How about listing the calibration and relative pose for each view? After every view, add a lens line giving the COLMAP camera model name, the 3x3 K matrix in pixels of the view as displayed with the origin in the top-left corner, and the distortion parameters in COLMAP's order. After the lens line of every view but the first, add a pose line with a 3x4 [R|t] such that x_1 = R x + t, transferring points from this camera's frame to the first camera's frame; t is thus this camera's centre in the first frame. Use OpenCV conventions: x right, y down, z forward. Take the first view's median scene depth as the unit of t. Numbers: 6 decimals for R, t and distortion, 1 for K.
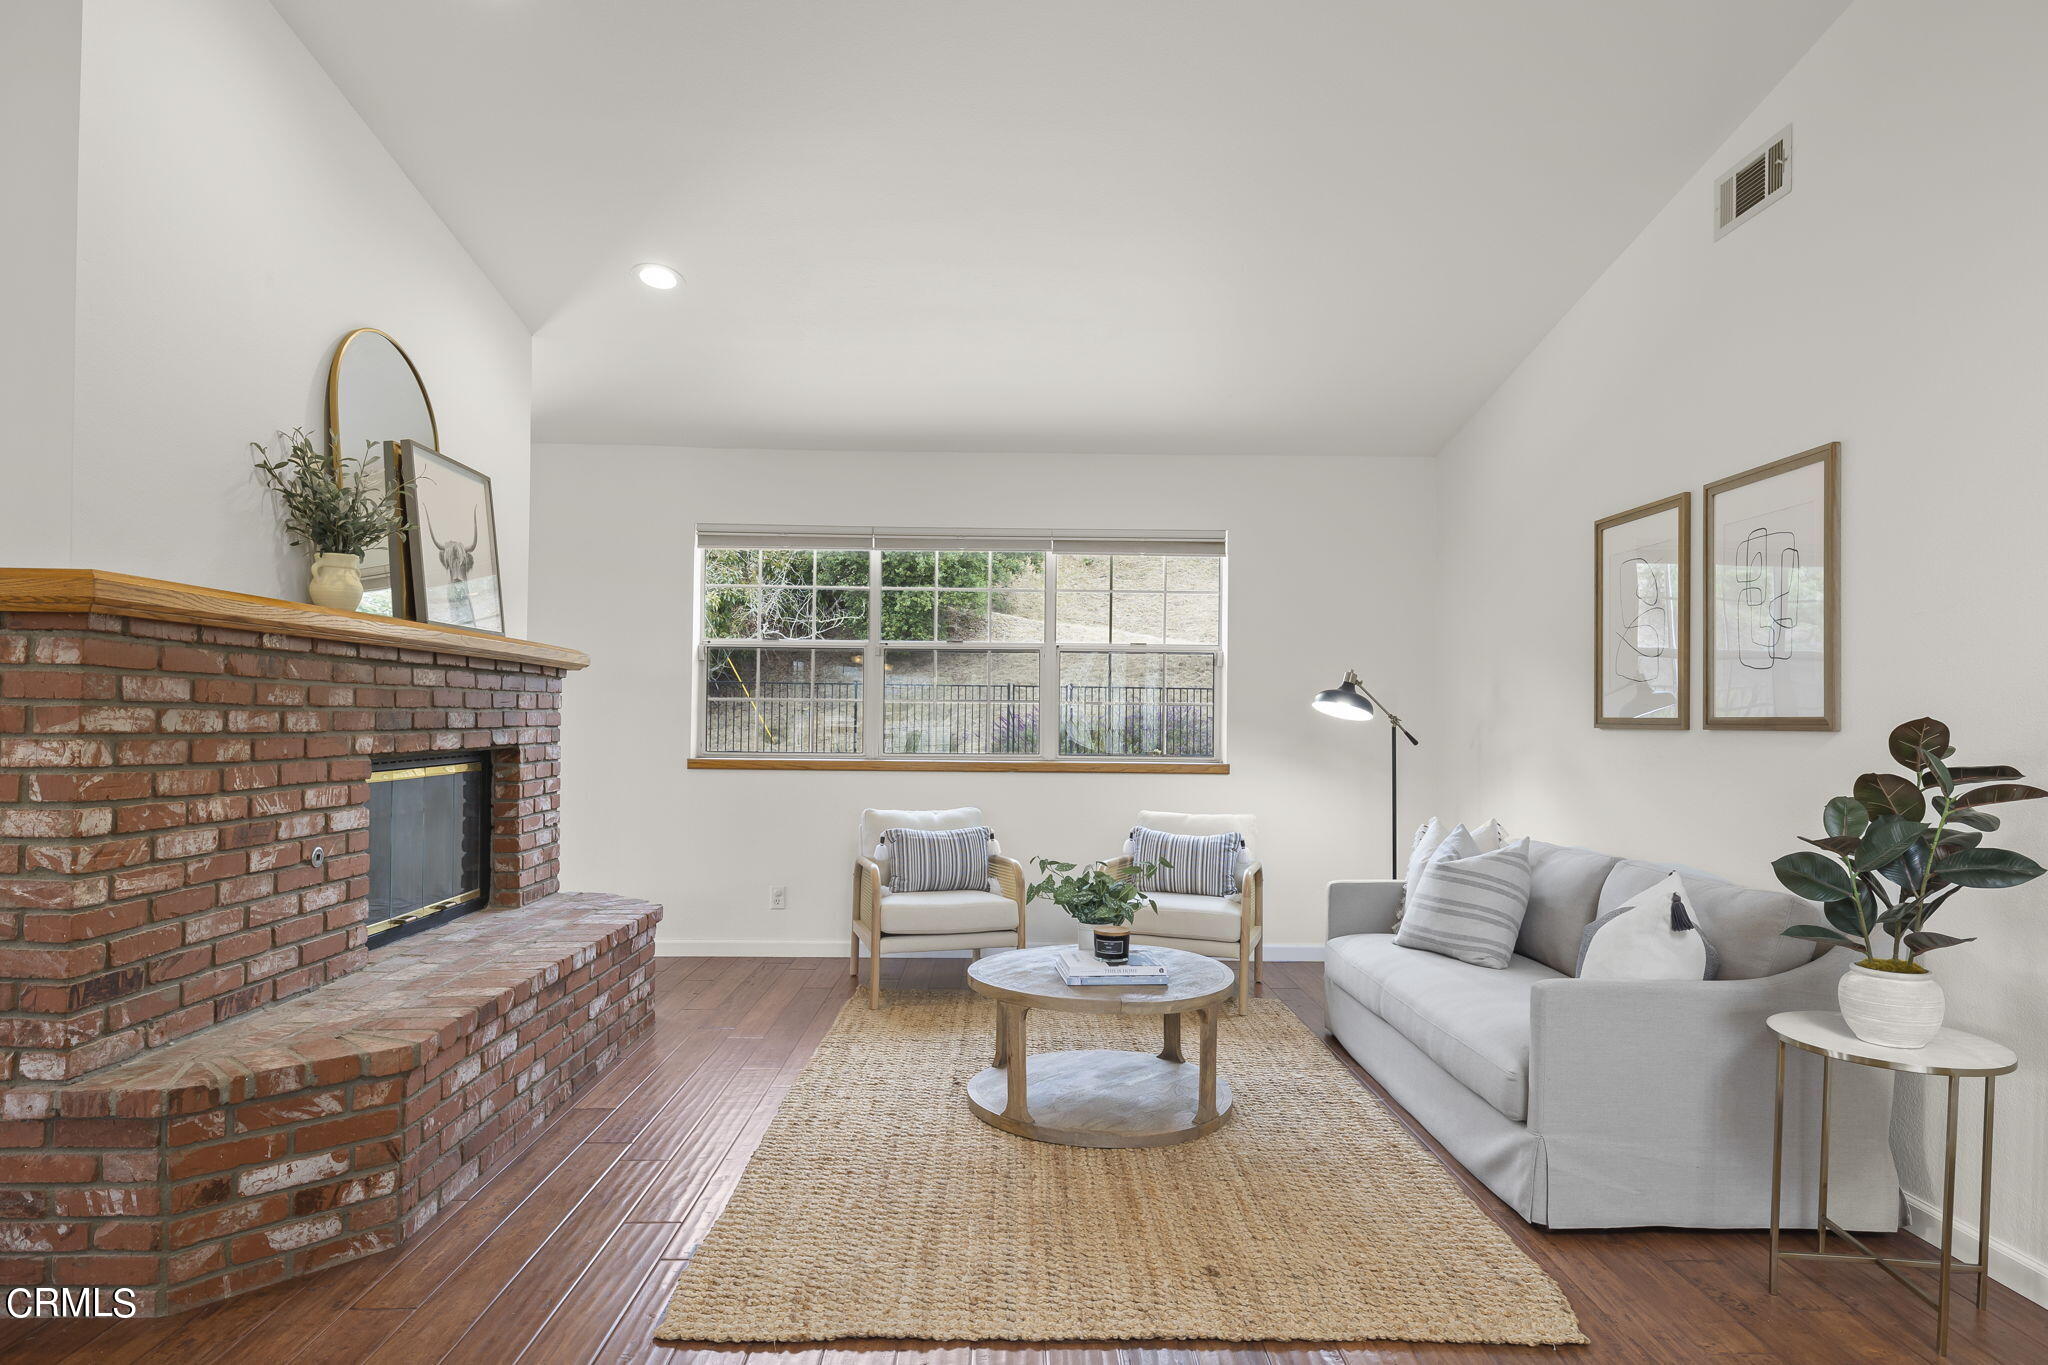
lens RADIAL K [[1156.6, 0, 1030.8], [0, 1156.6, 701.6], [0, 0, 1]] dist [-0.000633, 0.001140]
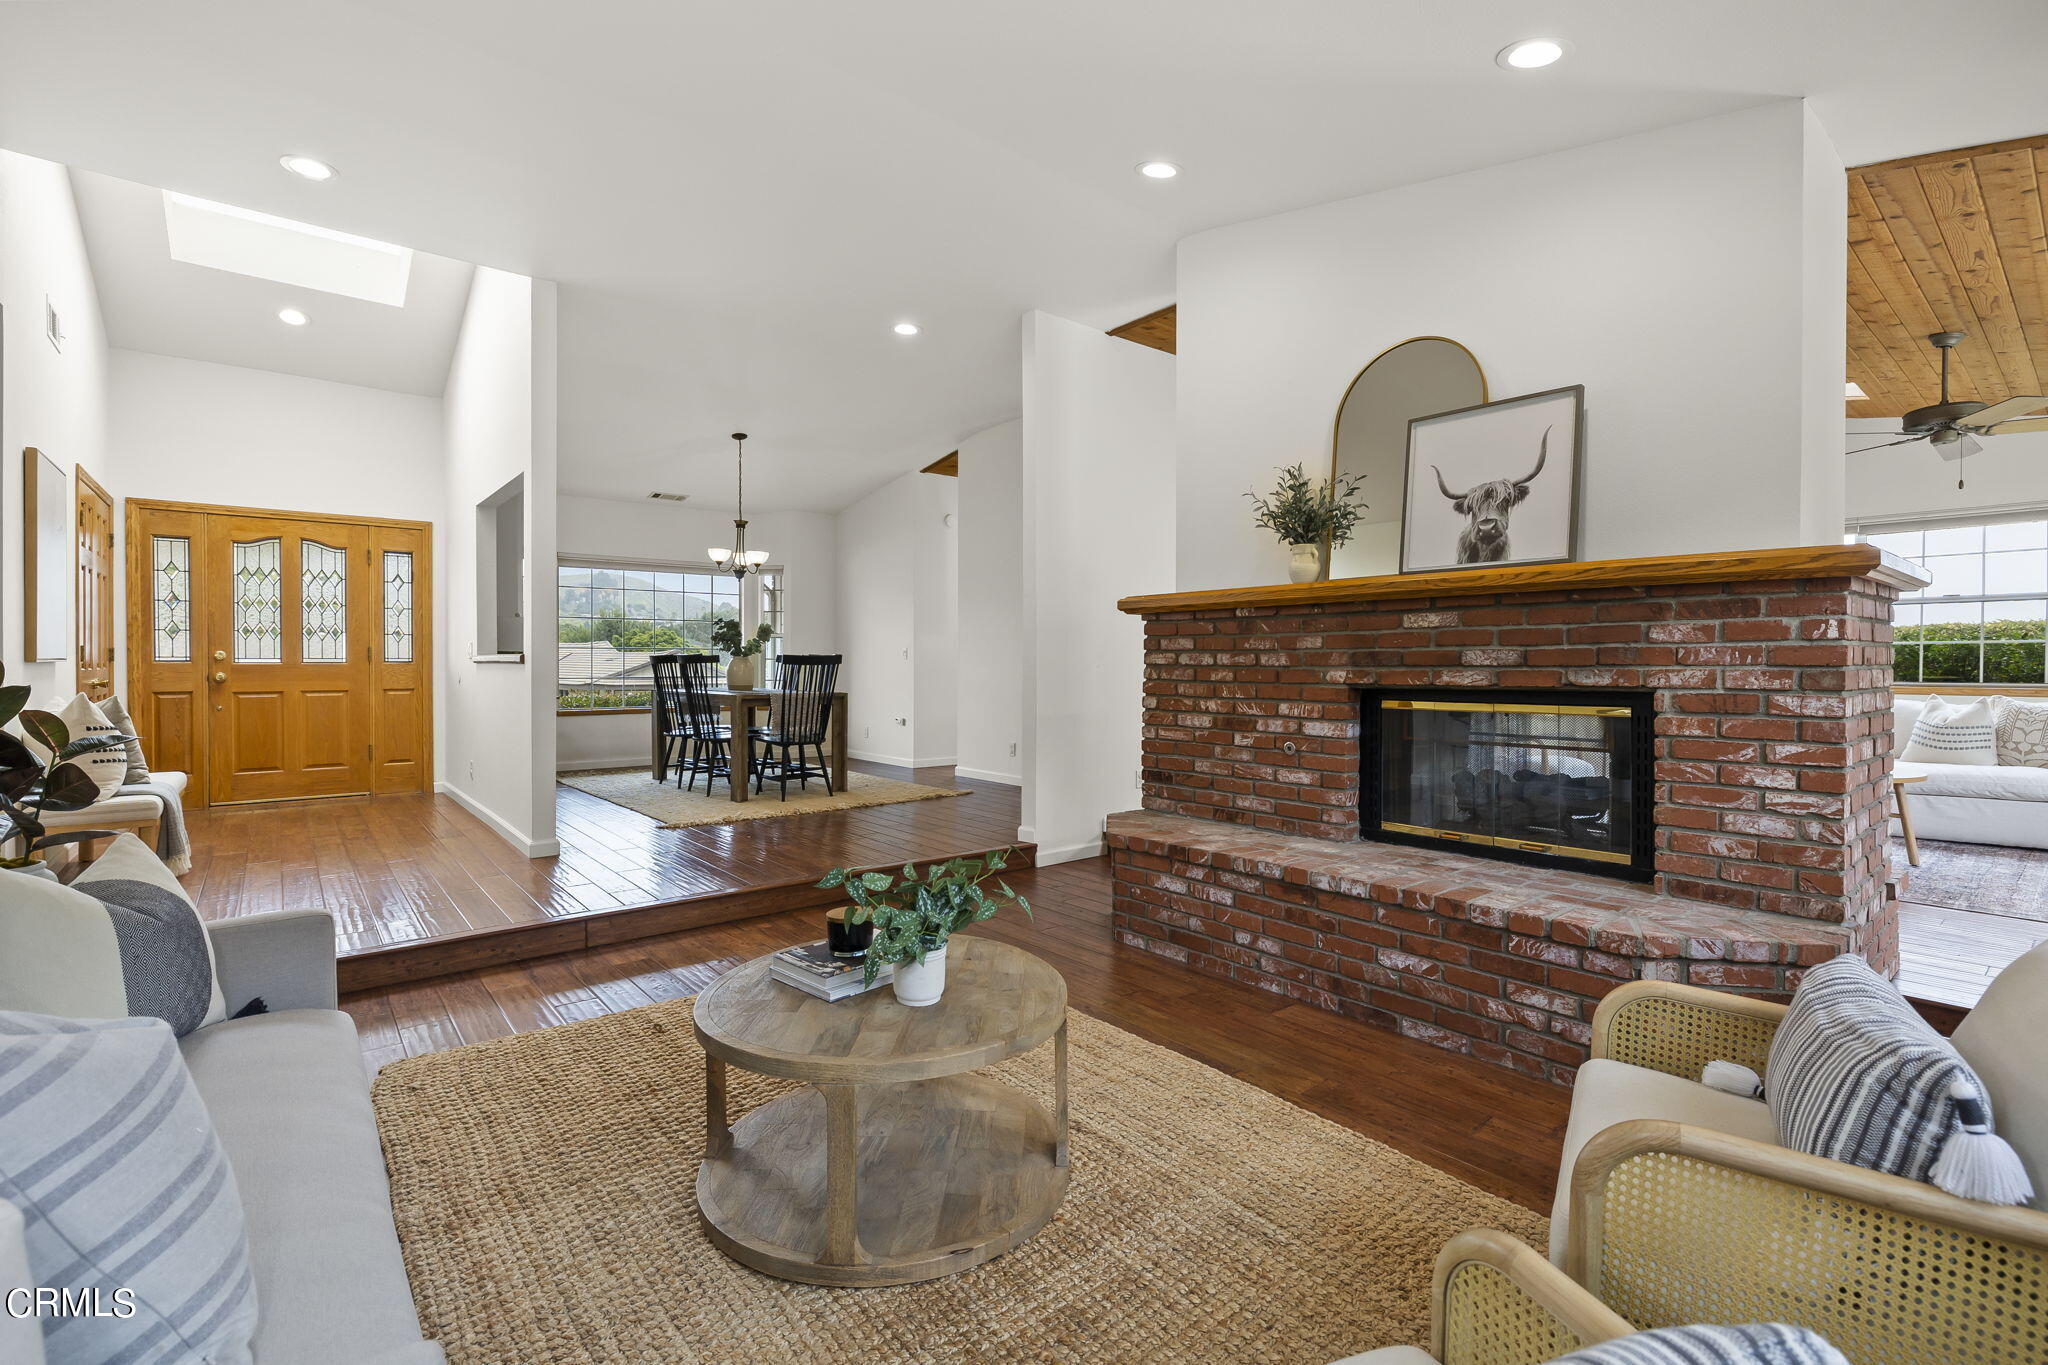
lens RADIAL K [[914.3, 0, 1023.9], [0, 914.3, 665.6], [0, 0, 1]] dist [-0.000874, -0.000032]
pose [[-0.784062, -0.007986, -0.620631, 0.407936], [0.001597, 0.999888, -0.014884, 0.043255], [0.620681, -0.012661, -0.783961, 1.742801]]
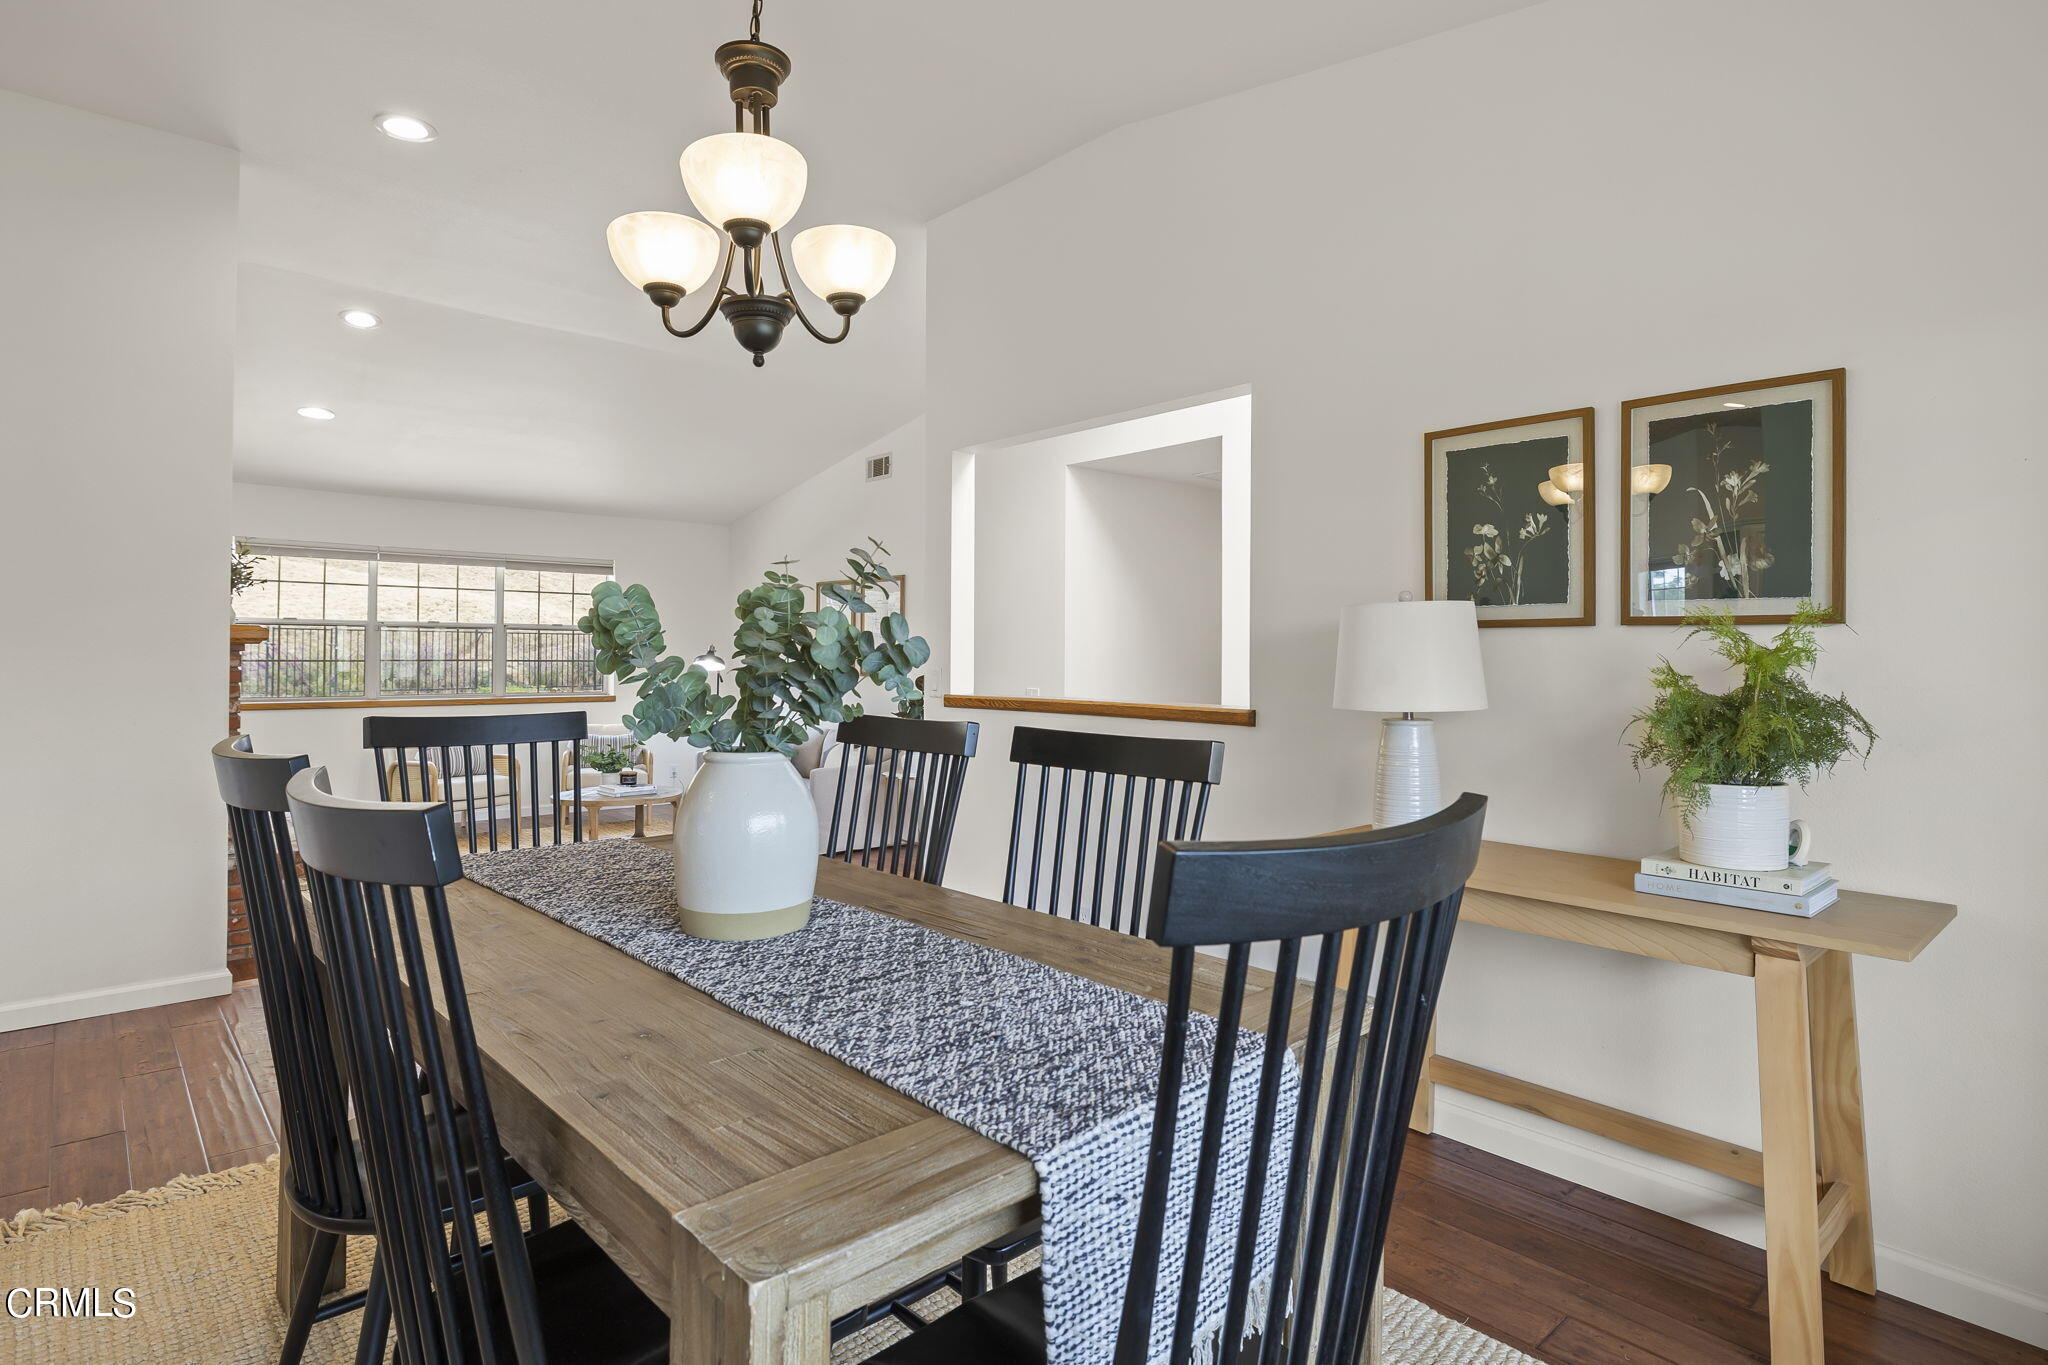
lens RADIAL K [[1090.8, 0, 1024.0], [0, 1090.8, 682.5], [0, 0, 1]] dist [-0.000678, 0.000051]
pose [[0.768578, -0.013951, 0.639604, -0.761635], [-0.011526, 0.999298, 0.035646, -0.064099], [-0.639653, -0.034768, 0.767877, -1.205917]]
